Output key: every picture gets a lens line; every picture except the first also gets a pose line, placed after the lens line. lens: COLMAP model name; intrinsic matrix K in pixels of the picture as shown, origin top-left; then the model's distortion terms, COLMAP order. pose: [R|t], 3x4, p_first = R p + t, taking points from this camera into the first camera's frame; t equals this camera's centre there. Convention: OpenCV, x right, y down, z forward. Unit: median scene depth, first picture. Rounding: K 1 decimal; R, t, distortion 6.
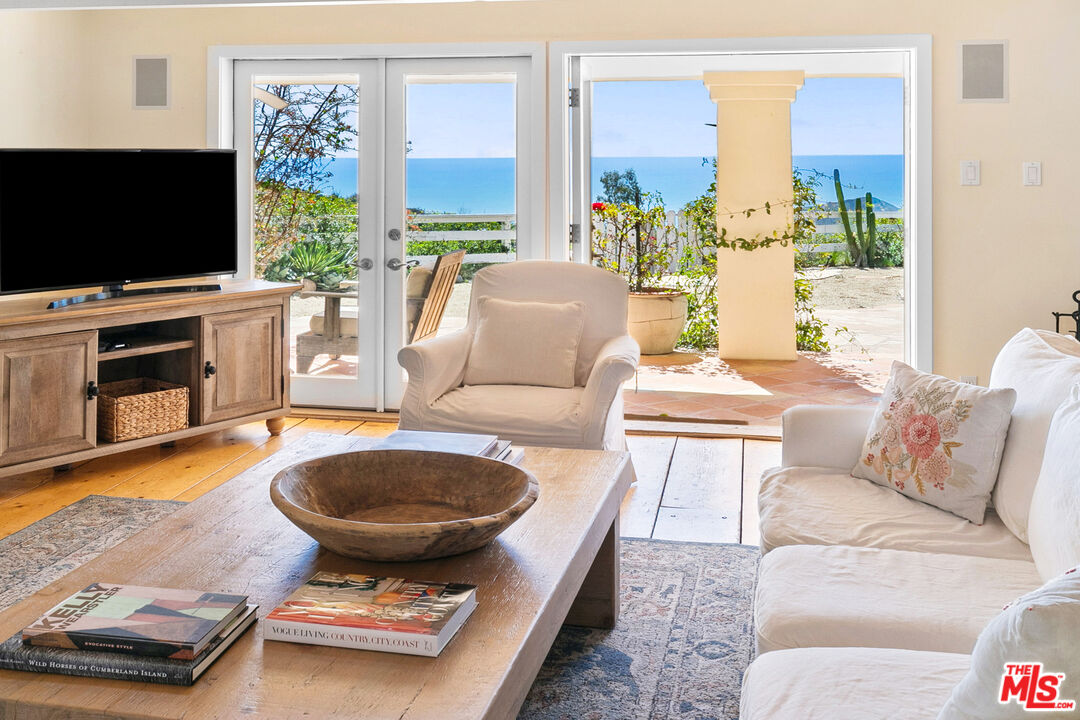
lens RADIAL K [[973.8, 0, 540.0], [0, 973.8, 360.0], [0, 0, 1]] dist [-0.001070, -0.000209]
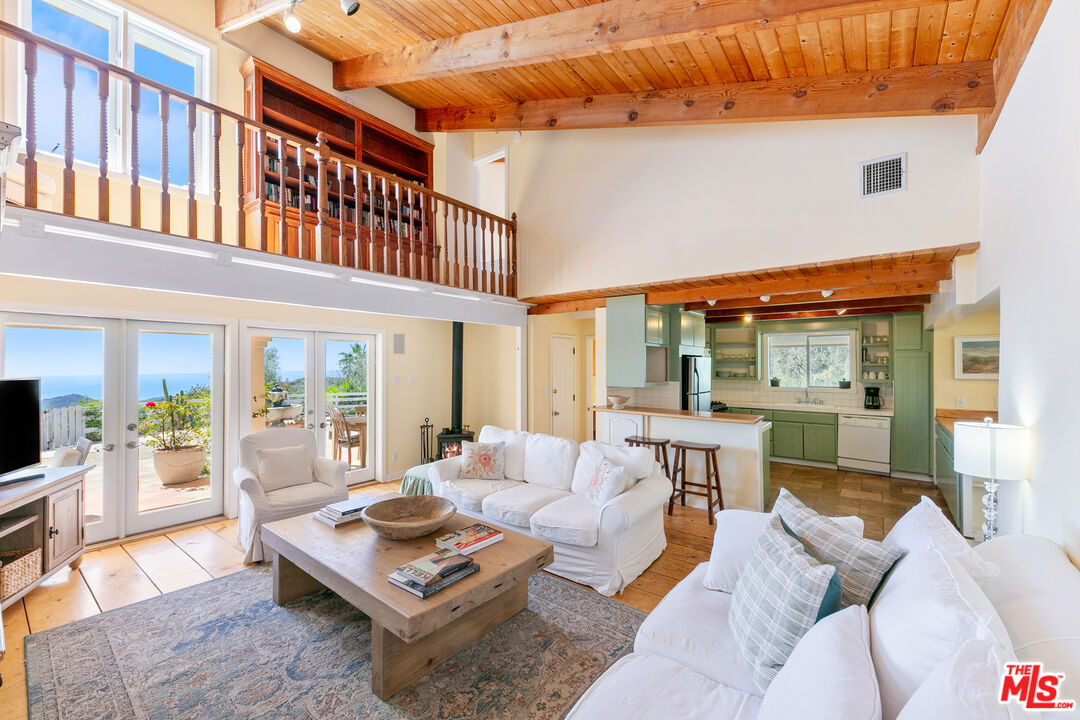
lens RADIAL K [[435.7, 0, 540.0], [0, 435.7, 360.0], [0, 0, 1]] dist [-0.000842, -0.000094]
pose [[0.516183, -0.000474, 0.856478, -0.516587], [0.177776, 0.978280, -0.106601, -0.042861], [-0.837825, 0.207286, 0.505056, -0.007085]]
